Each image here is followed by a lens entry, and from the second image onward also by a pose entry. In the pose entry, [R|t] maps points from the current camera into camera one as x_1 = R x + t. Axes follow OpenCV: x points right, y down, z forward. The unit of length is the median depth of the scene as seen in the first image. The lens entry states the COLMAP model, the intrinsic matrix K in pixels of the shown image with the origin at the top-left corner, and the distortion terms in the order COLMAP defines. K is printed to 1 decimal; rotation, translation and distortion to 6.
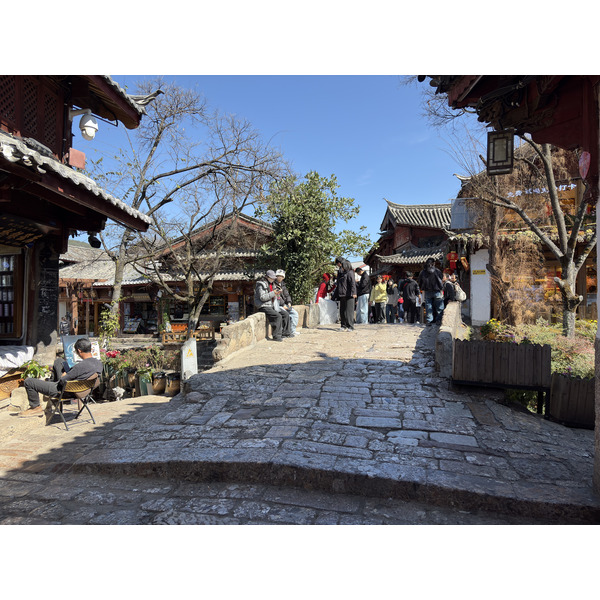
lens RADIAL K [[464.8, 0, 300.0], [0, 464.8, 300.0], [0, 0, 1]] dist [0.096030, -0.125268]
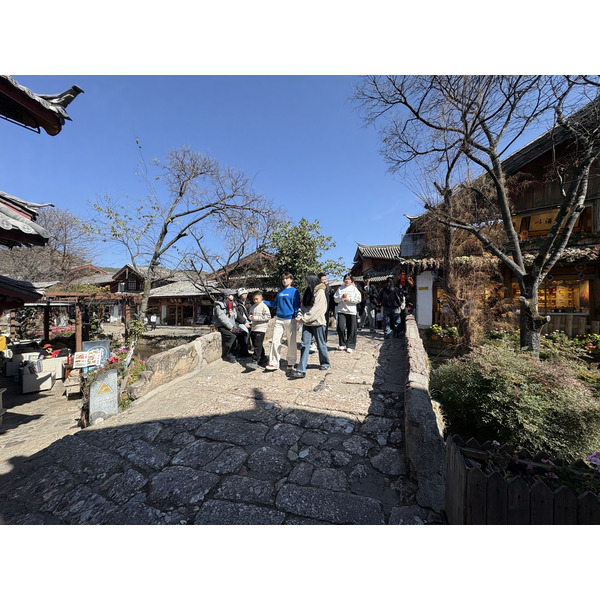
lens RADIAL K [[240.1, 0, 300.0], [0, 240.1, 300.0], [0, 0, 1]] dist [0.000812, 0.000079]
pose [[0.998022, 0.001379, -0.062851, 0.088139], [-0.001456, 0.999998, -0.001180, -0.029134], [0.062850, 0.001269, 0.998022, 0.349841]]
